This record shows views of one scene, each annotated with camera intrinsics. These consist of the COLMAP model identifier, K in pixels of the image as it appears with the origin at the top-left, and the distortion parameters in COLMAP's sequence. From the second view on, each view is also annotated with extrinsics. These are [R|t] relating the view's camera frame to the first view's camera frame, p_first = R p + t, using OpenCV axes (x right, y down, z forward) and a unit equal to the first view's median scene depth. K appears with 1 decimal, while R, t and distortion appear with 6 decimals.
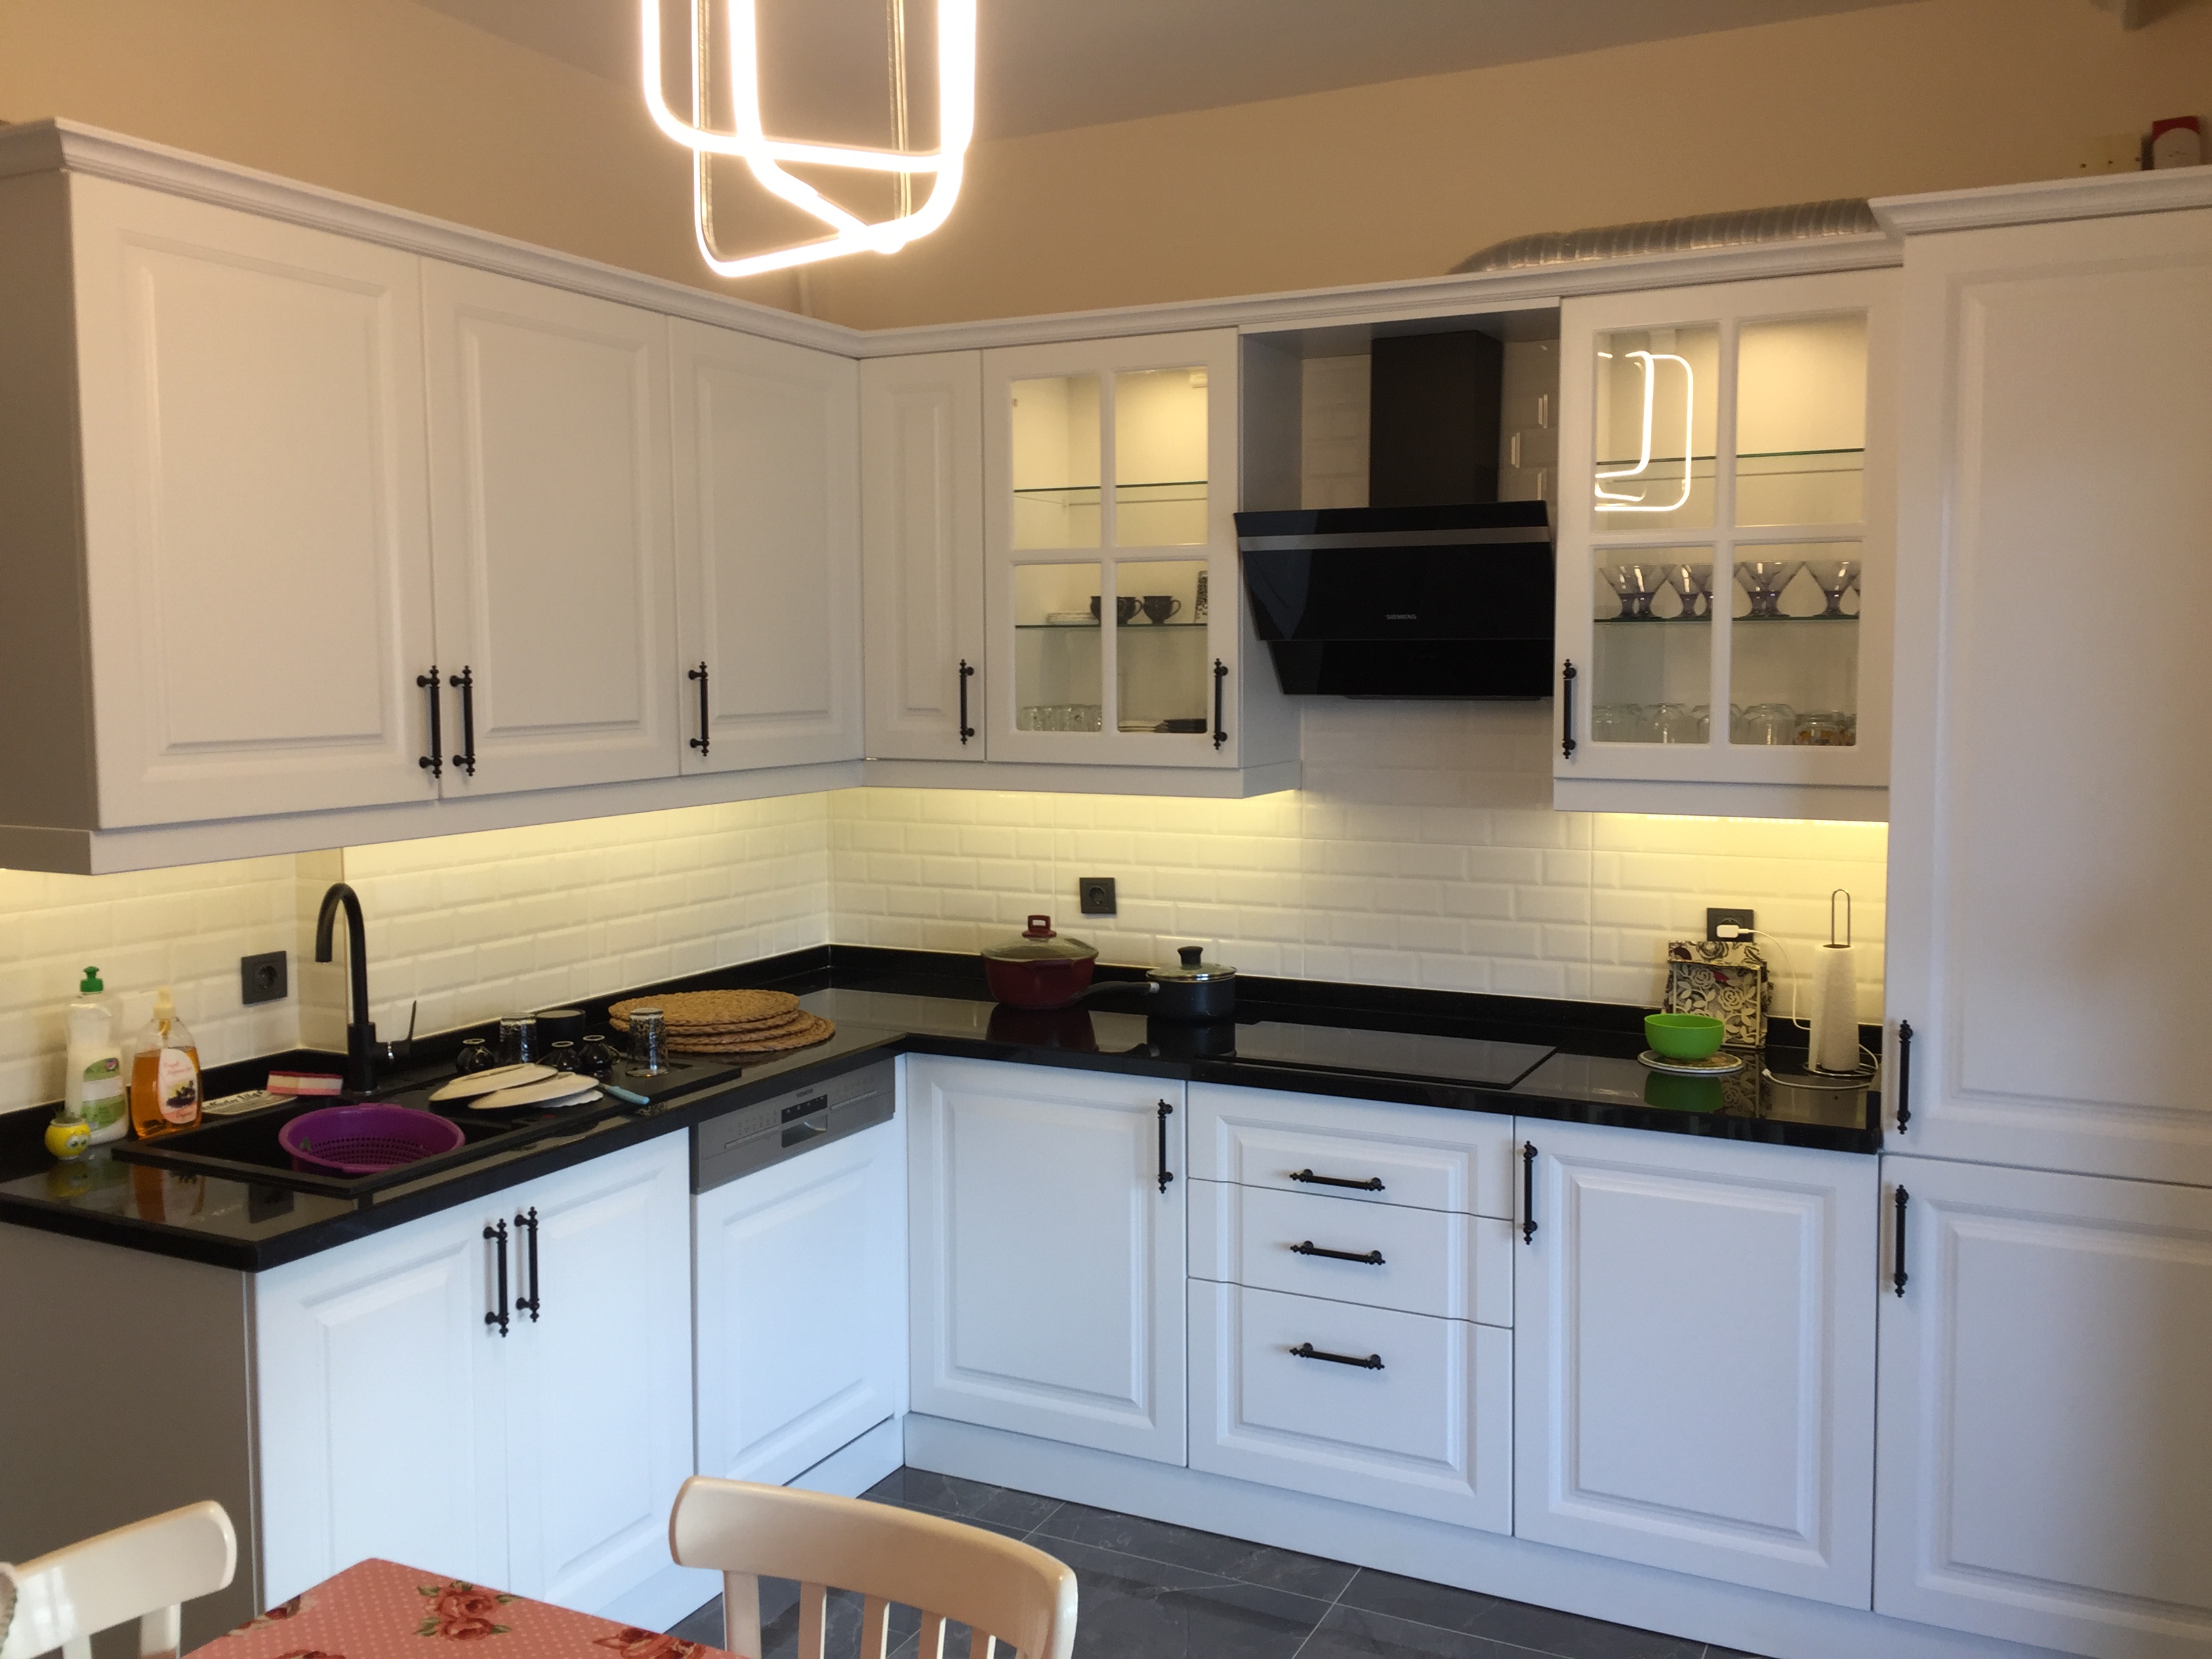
lens RADIAL K [[1930.1, 0, 1112.0], [0, 1930.1, 816.7], [0, 0, 1]] dist [-0.000074, -0.081711]
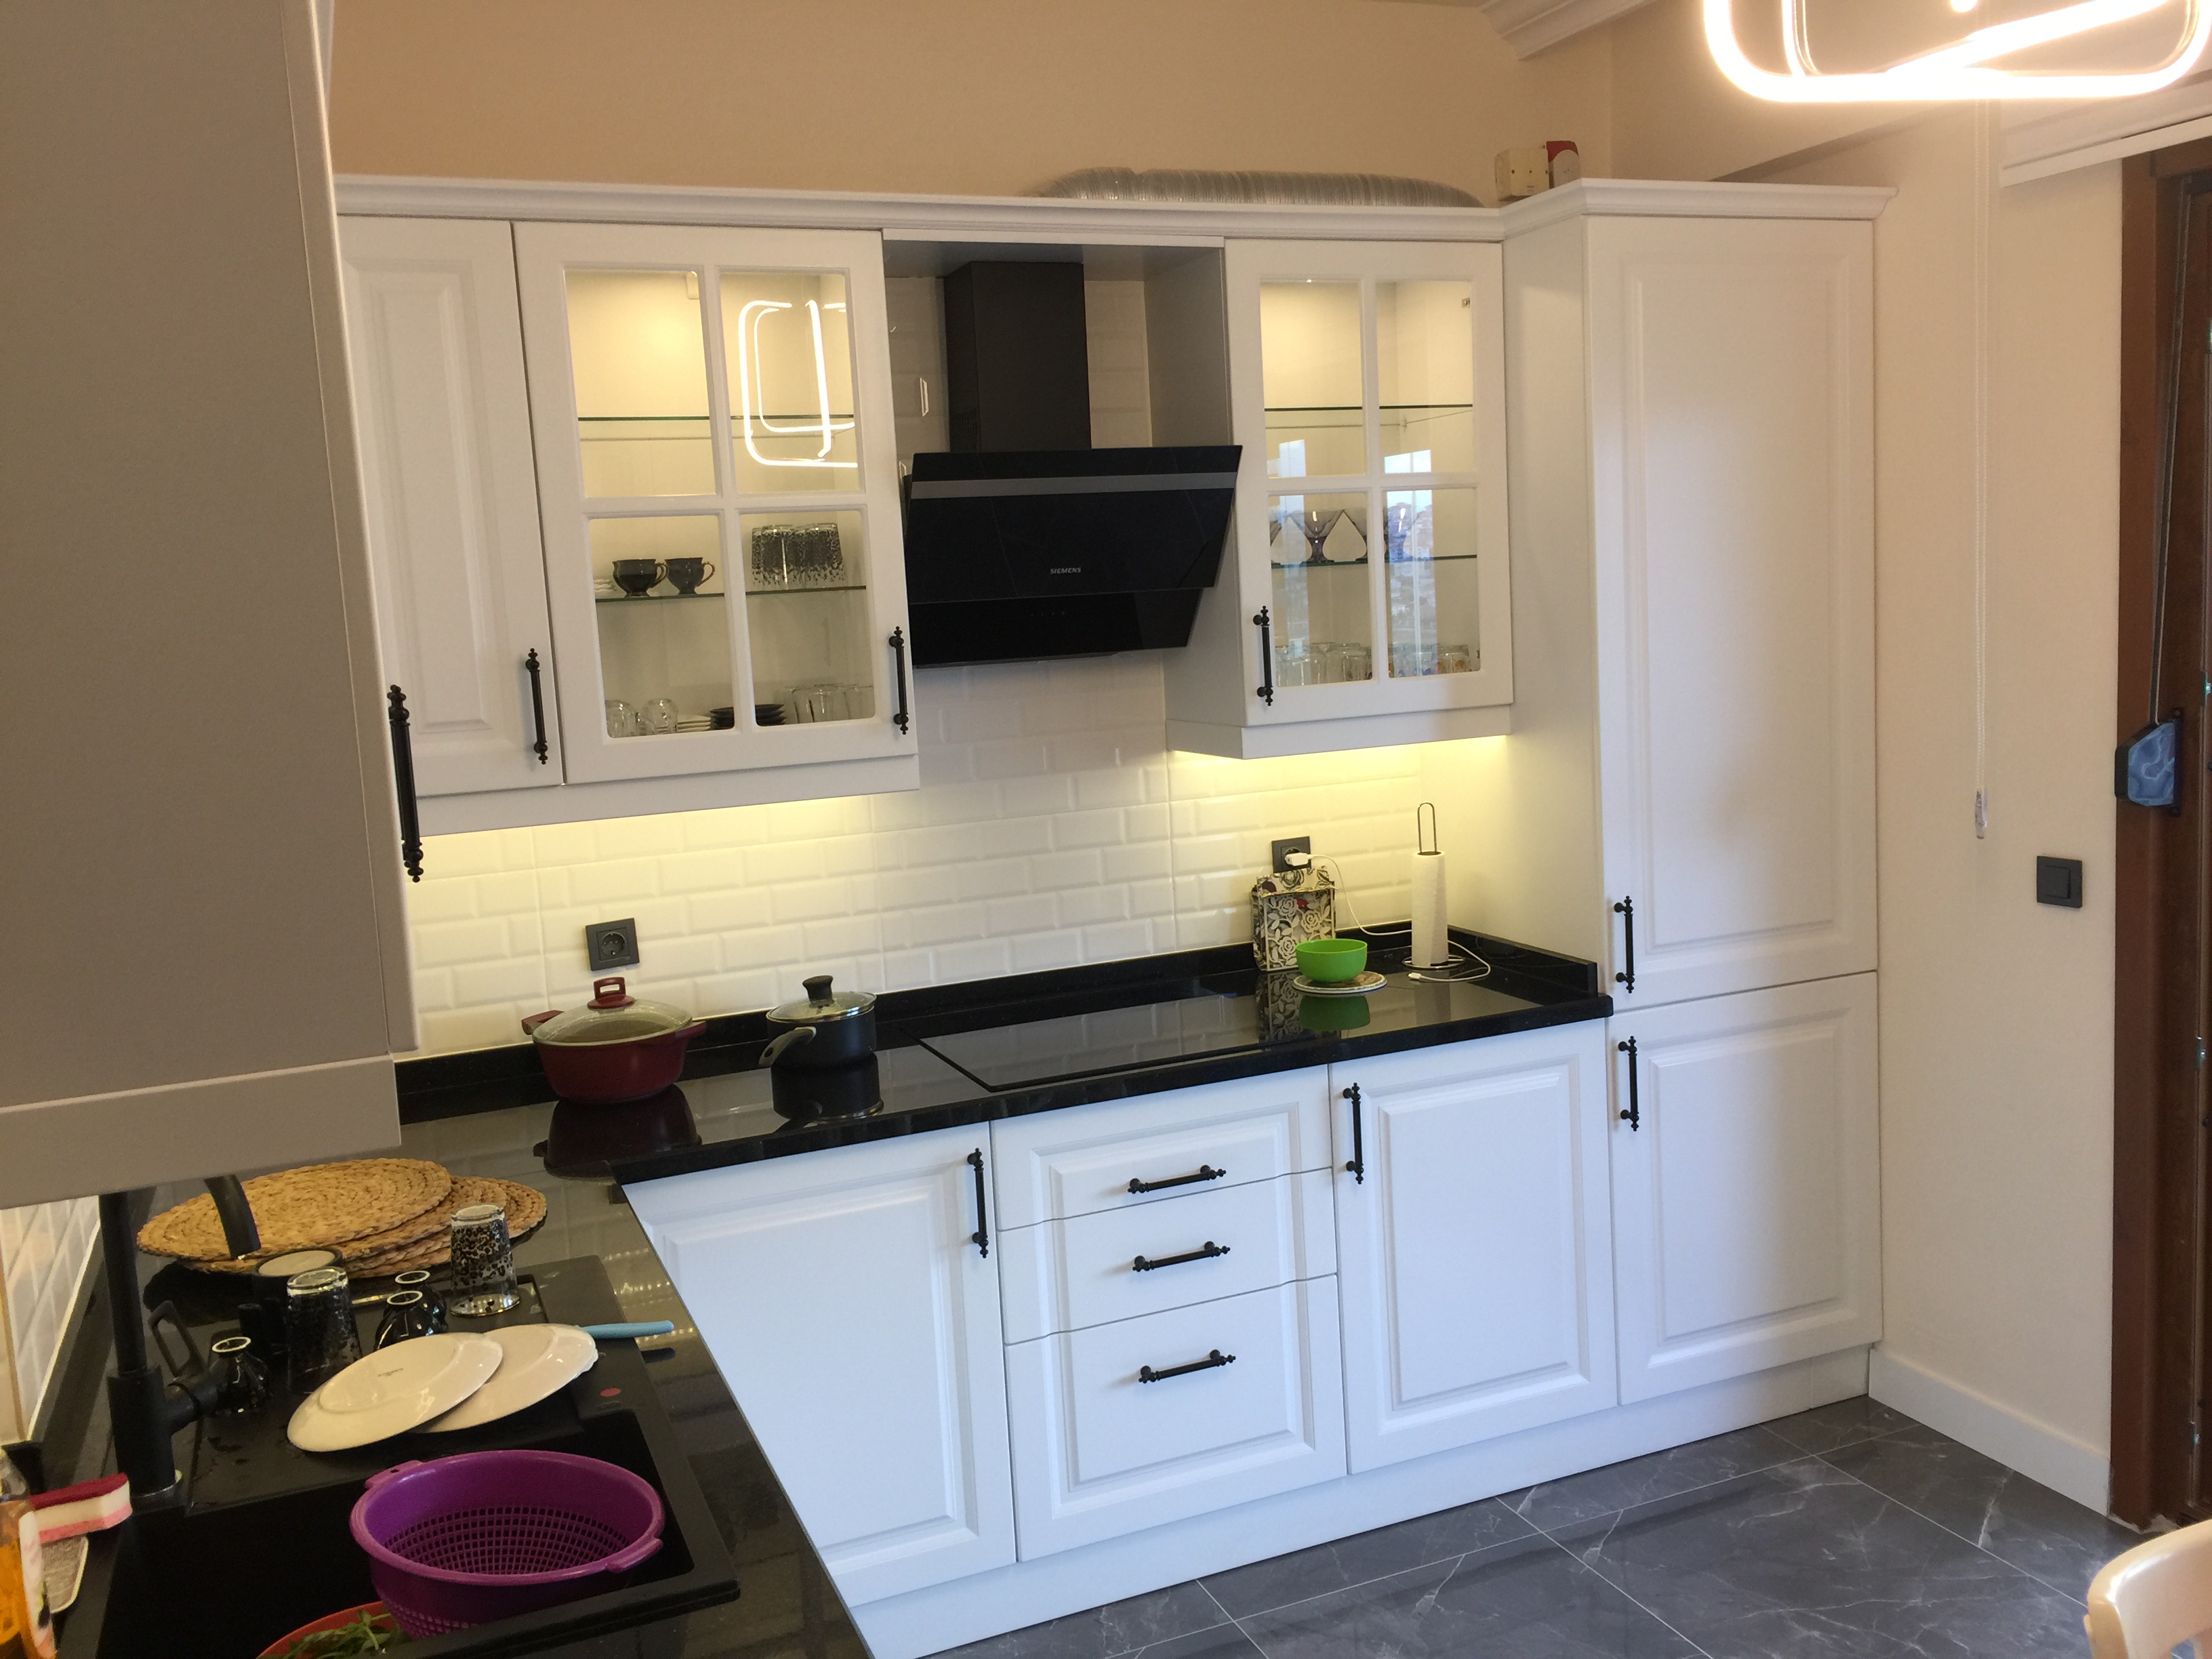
lens RADIAL K [[1891.9, 0, 1106.0], [0, 1891.9, 829.5], [0, 0, 1]] dist [-0.000926, 0.000104]
pose [[0.631307, -0.128958, 0.764736, -0.539375], [0.115359, 0.990723, 0.071835, -0.043703], [-0.766905, 0.042869, 0.640327, 0.411310]]
